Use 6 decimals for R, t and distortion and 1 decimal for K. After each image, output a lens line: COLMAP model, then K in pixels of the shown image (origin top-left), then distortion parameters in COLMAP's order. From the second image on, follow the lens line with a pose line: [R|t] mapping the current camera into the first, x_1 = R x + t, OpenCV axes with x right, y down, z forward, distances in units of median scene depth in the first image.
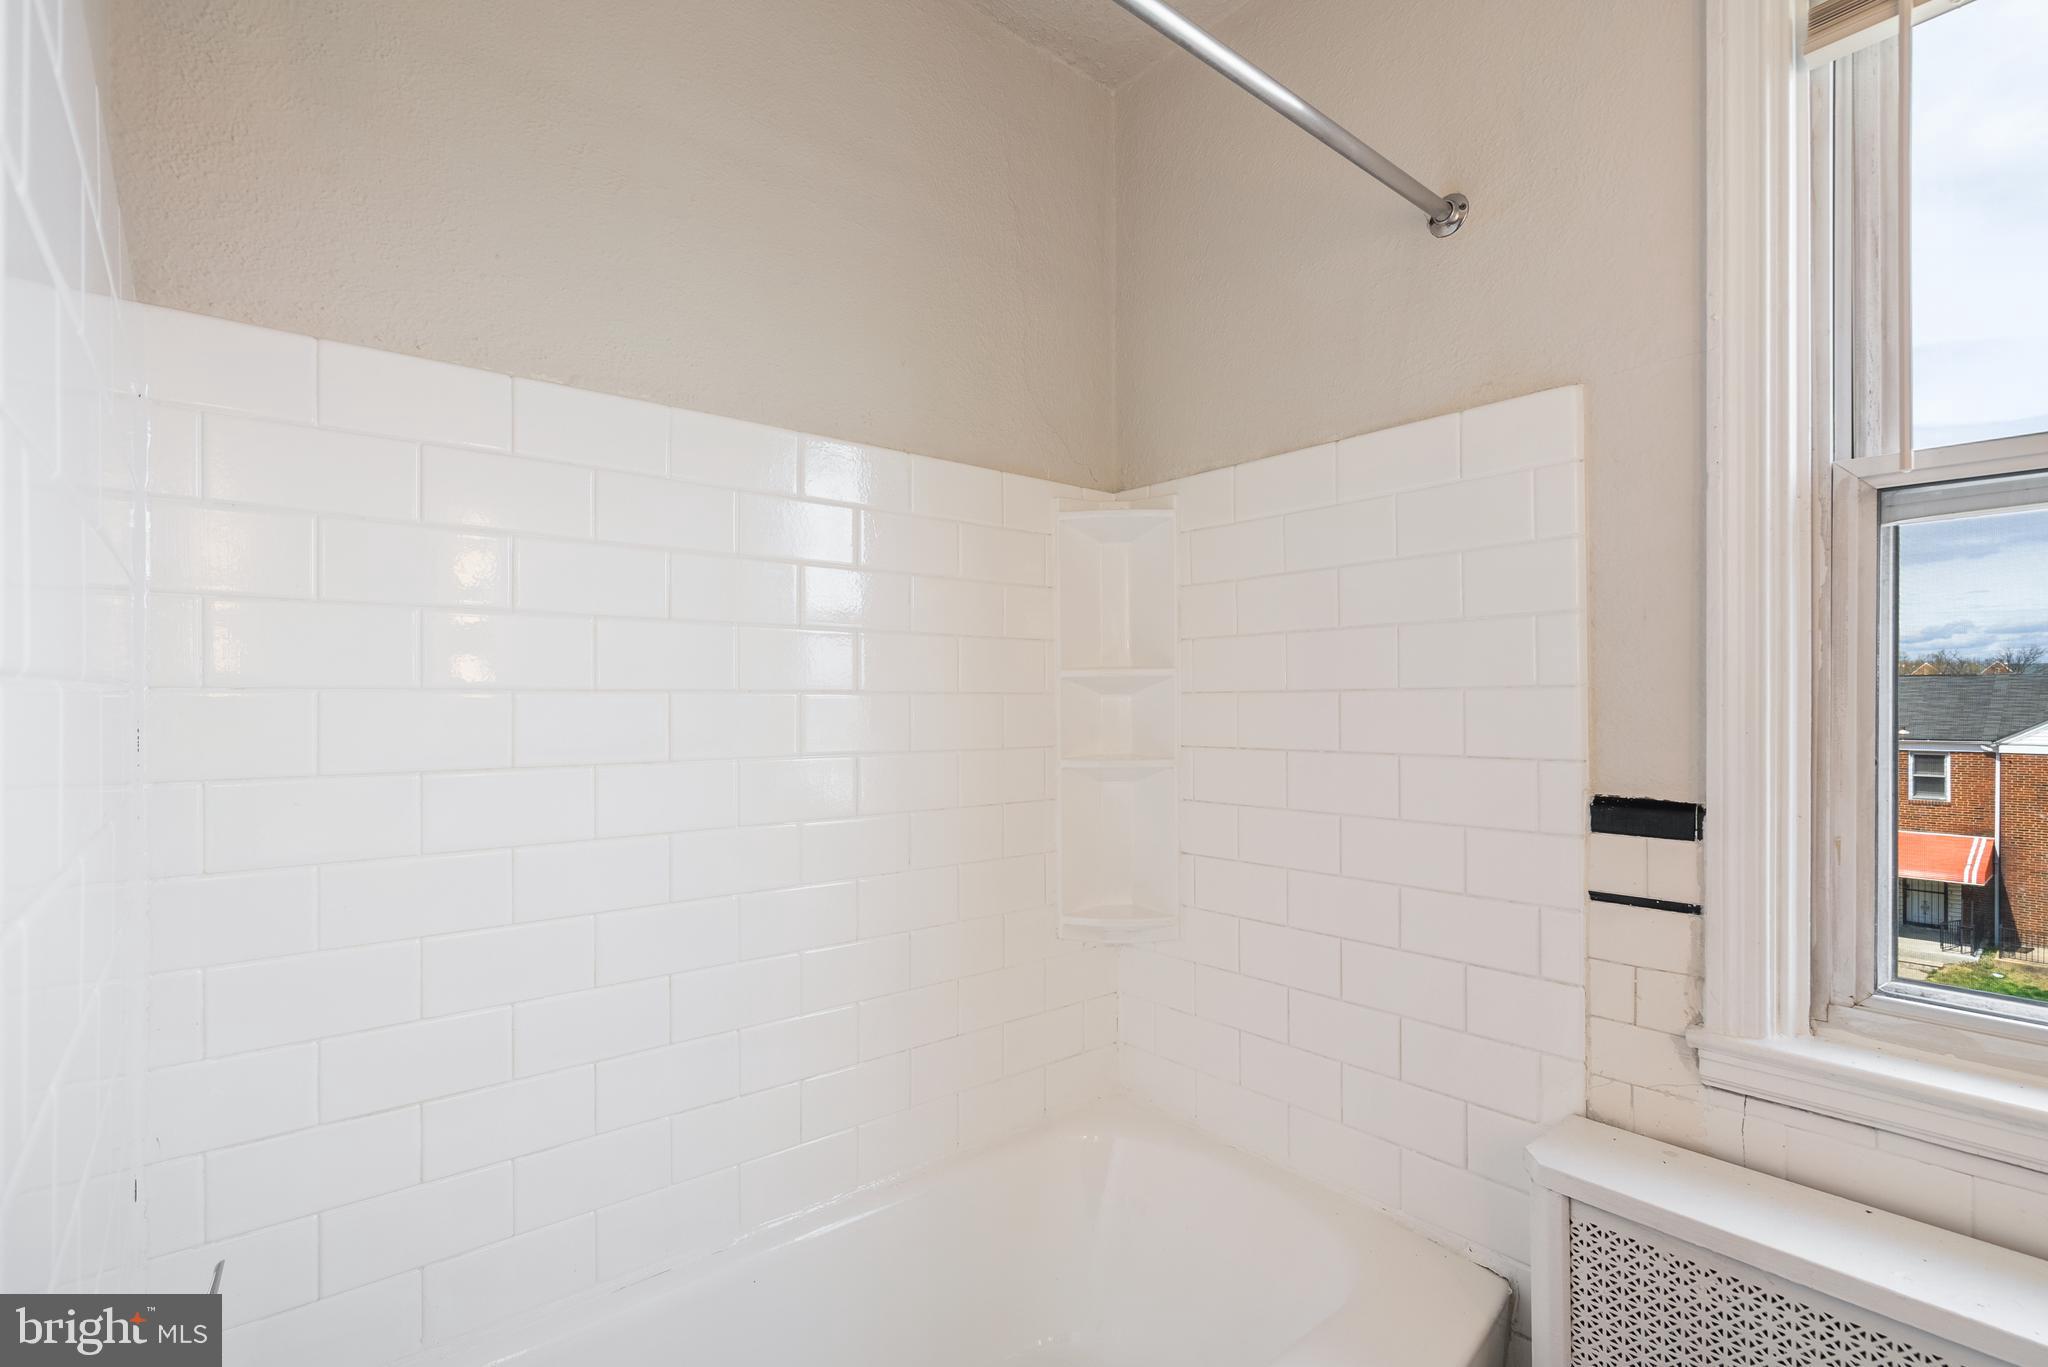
lens RADIAL K [[952.6, 0, 989.4], [0, 952.6, 703.6], [0, 0, 1]] dist [0.001371, -0.000509]
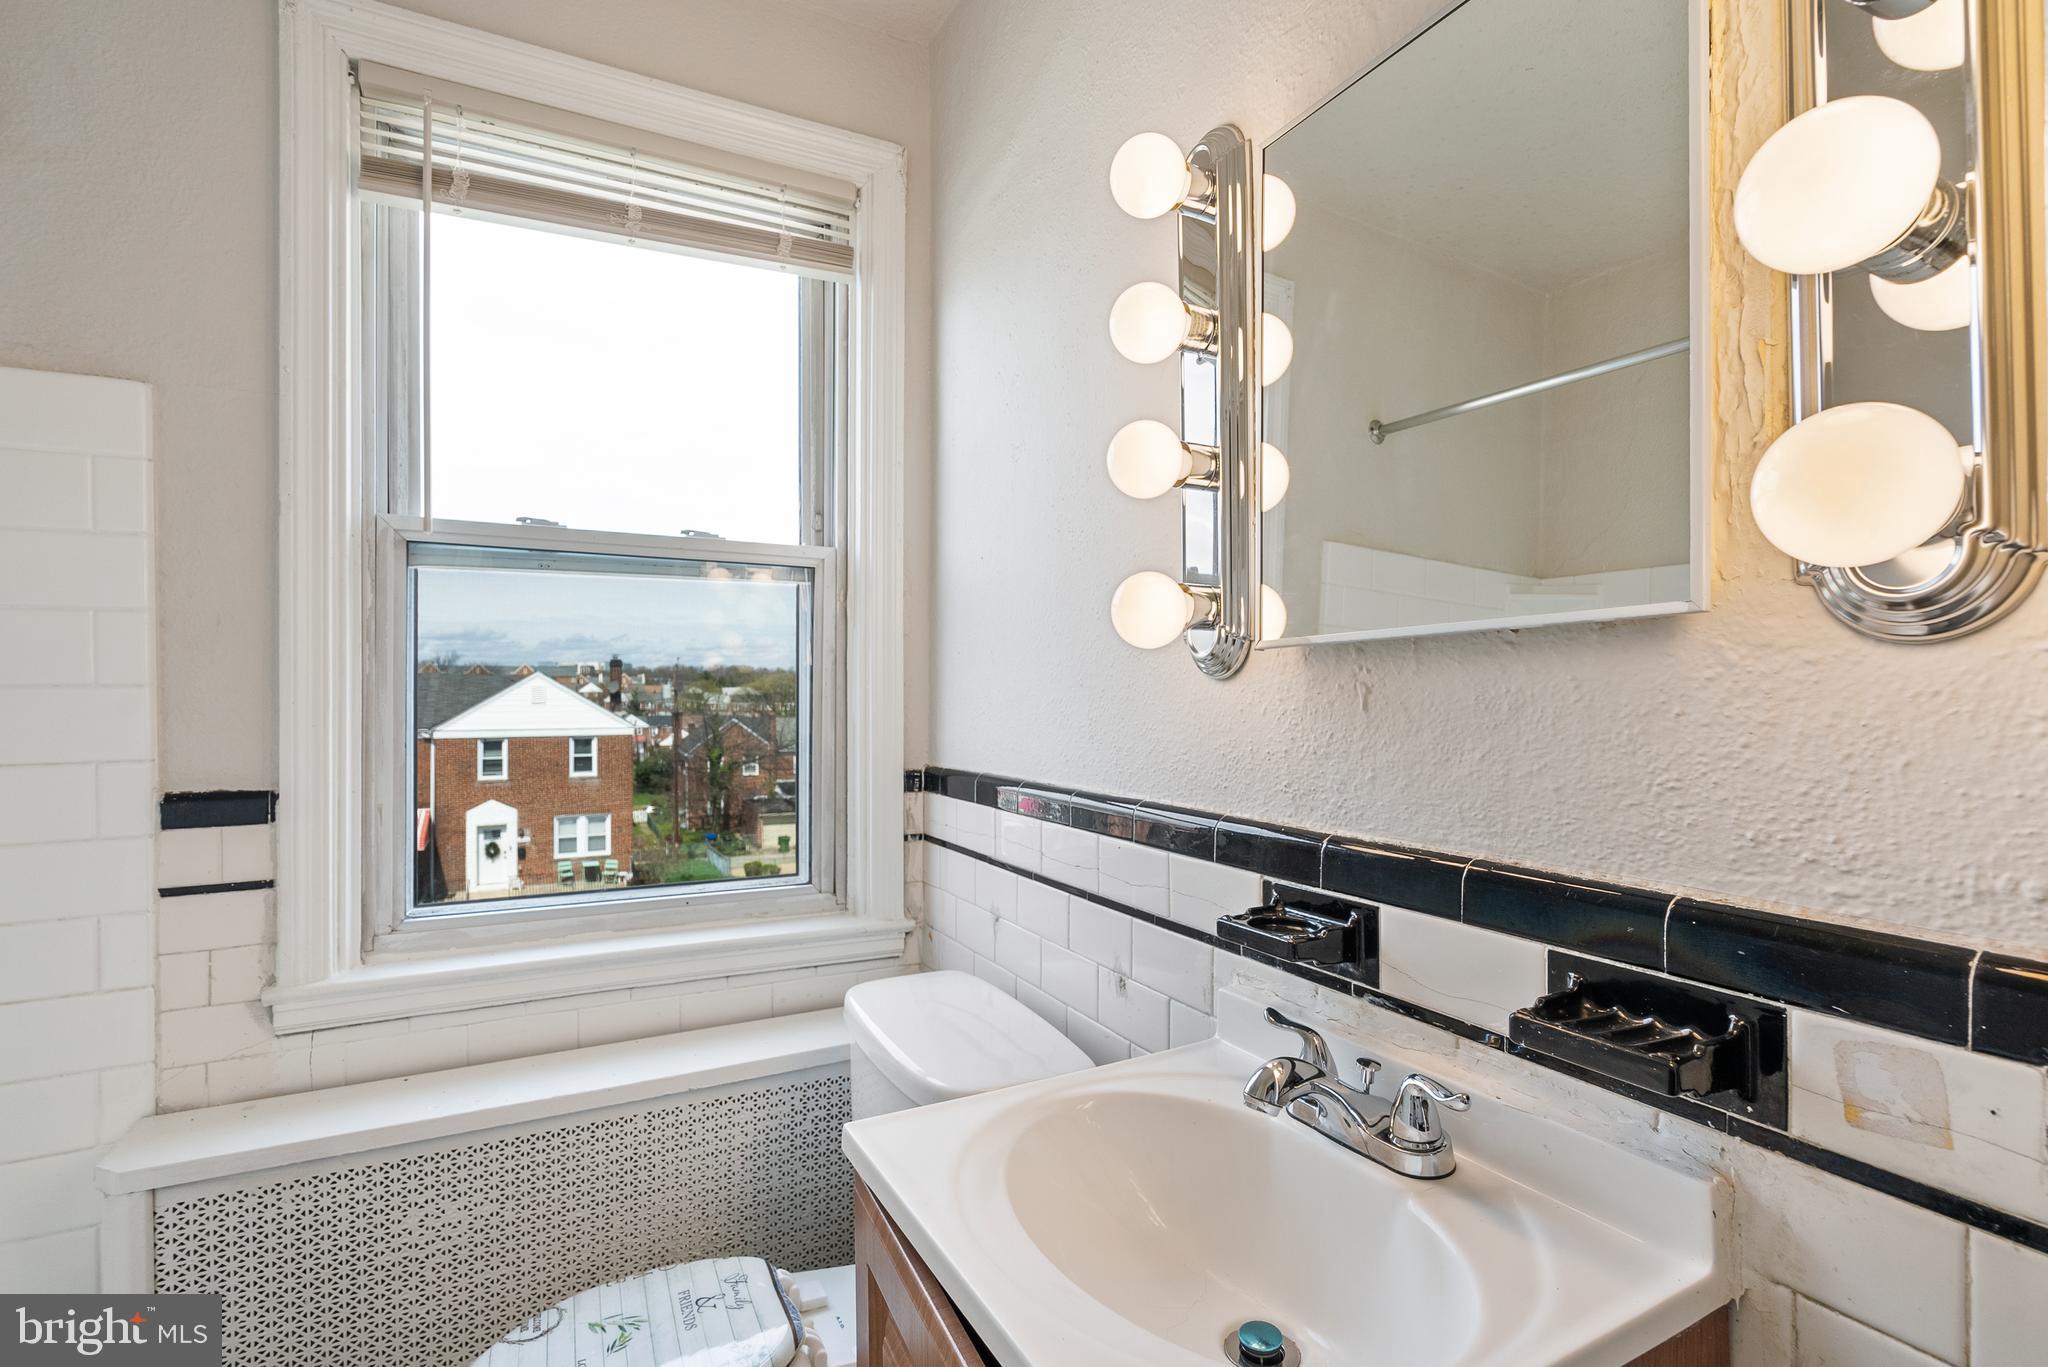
lens RADIAL K [[952.6, 0, 1026.1], [0, 952.6, 684.2], [0, 0, 1]] dist [0.001371, -0.000509]
pose [[0.200200, 0.009262, 0.979711, -0.192193], [0.006205, 0.999923, -0.010721, -0.003453], [-0.979735, 0.008226, 0.200127, -0.110794]]
